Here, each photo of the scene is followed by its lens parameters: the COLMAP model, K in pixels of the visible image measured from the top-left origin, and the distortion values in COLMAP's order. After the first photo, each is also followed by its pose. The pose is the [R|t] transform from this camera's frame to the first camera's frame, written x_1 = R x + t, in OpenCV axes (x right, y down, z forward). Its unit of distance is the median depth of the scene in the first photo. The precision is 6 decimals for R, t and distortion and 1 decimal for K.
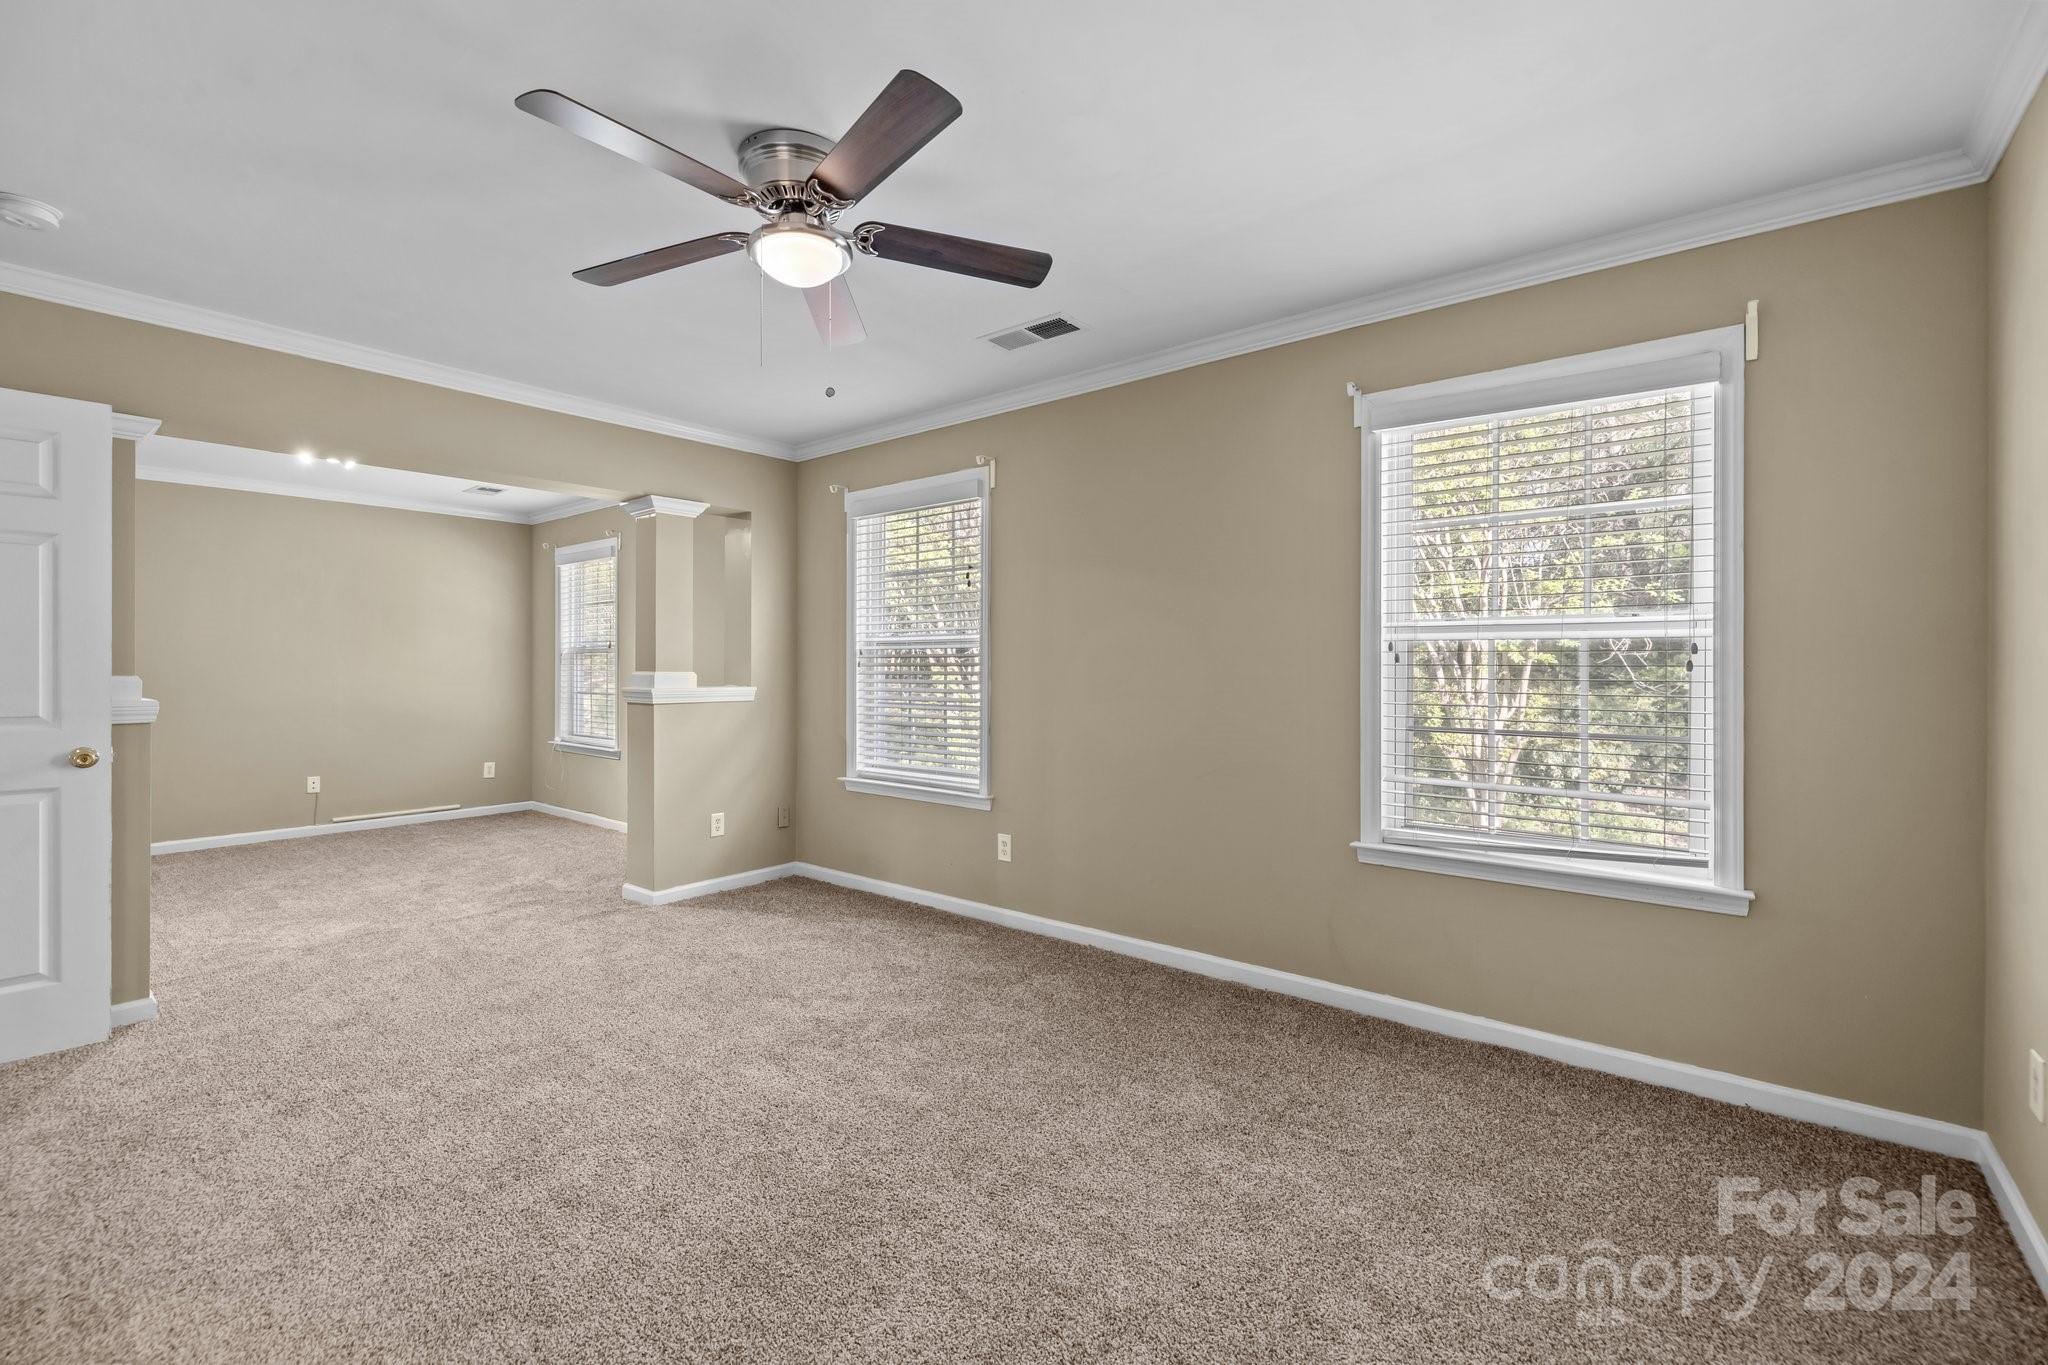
lens RADIAL K [[865.0, 0, 1015.7], [0, 865.0, 668.2], [0, 0, 1]] dist [0.000521, 0.000282]
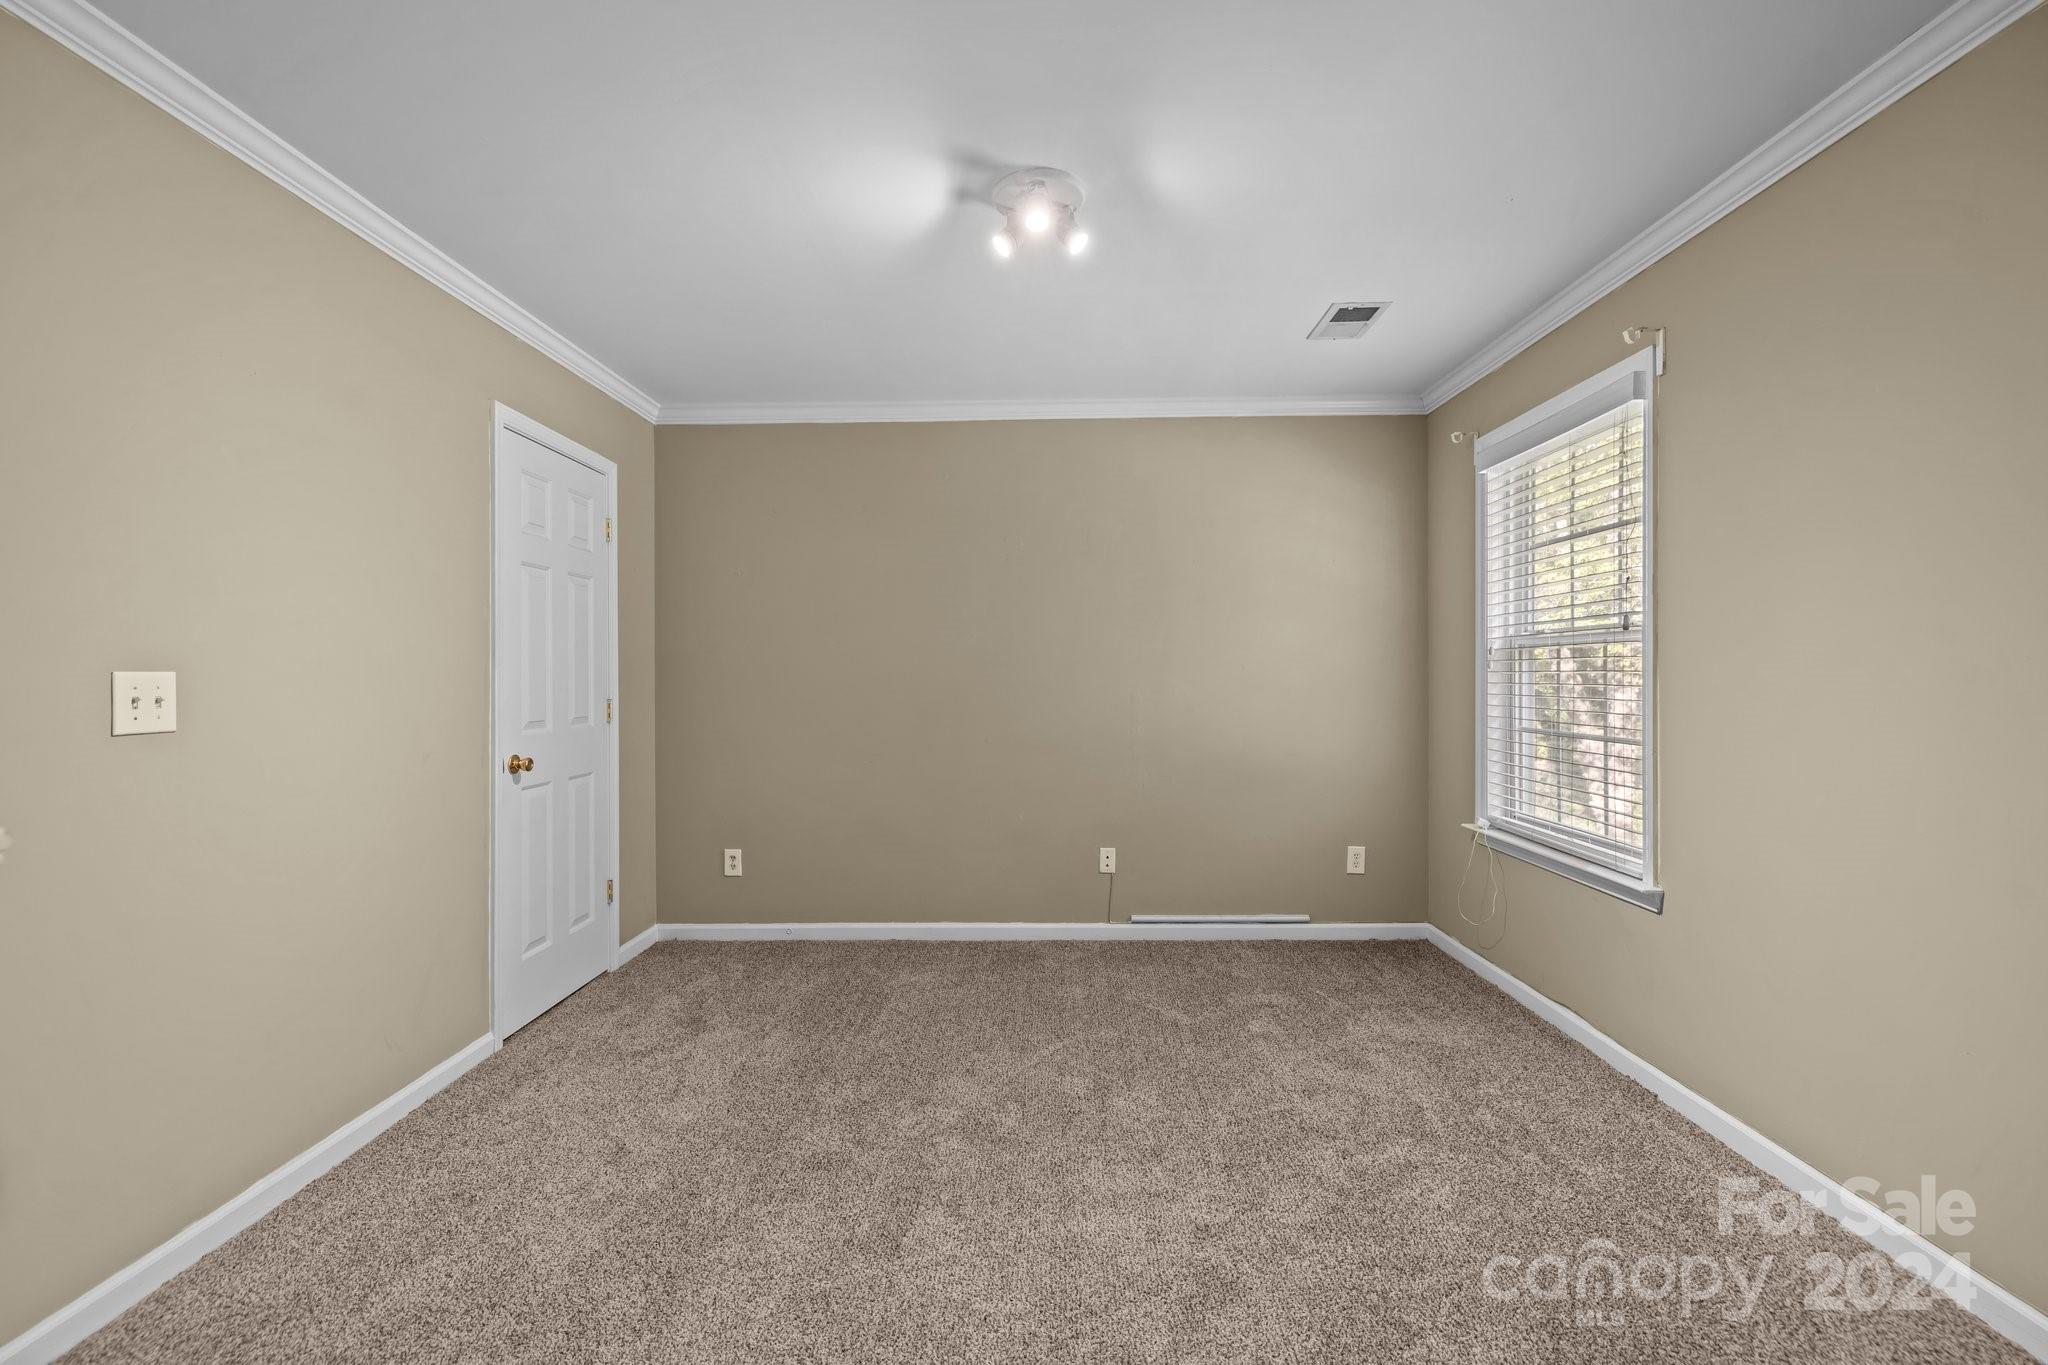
lens RADIAL K [[865.0, 0, 1018.5], [0, 865.0, 674.9], [0, 0, 1]] dist [0.000521, 0.000282]
pose [[0.605978, -0.003208, -0.795475, -0.526627], [0.003901, 0.999992, -0.001060, -0.005622], [0.795472, -0.002461, 0.605986, 0.869797]]
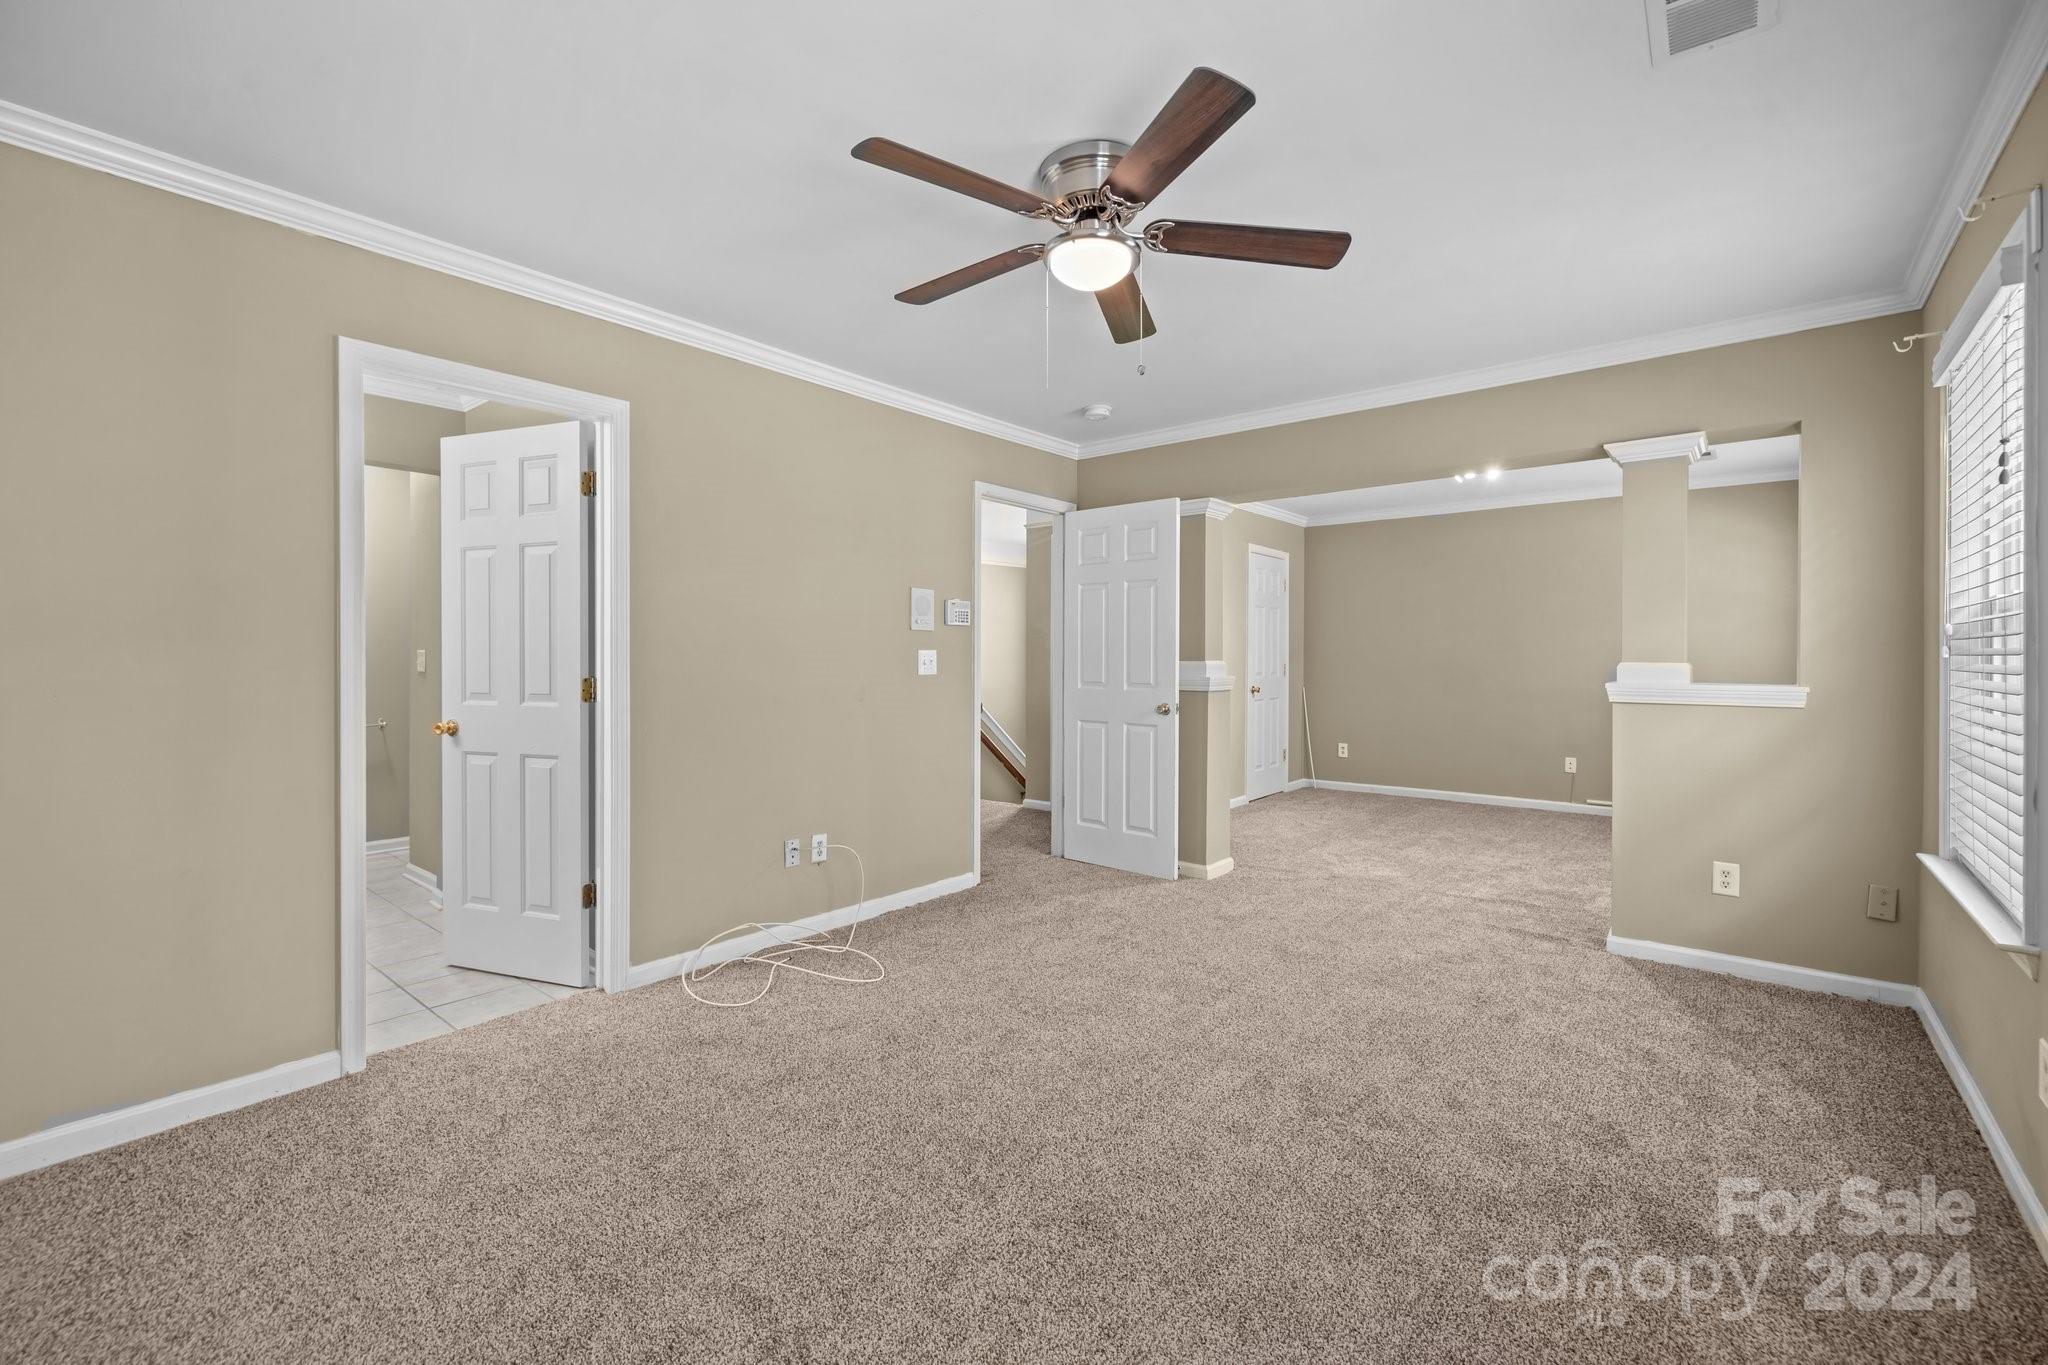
lens RADIAL K [[865.0, 0, 1025.6], [0, 865.0, 658.6], [0, 0, 1]] dist [0.000521, 0.000282]
pose [[-0.002559, 0.002594, -0.999993, 0.427794], [-0.002502, 0.999993, 0.002600, 0.000303], [0.999994, 0.002508, -0.002553, 0.502780]]
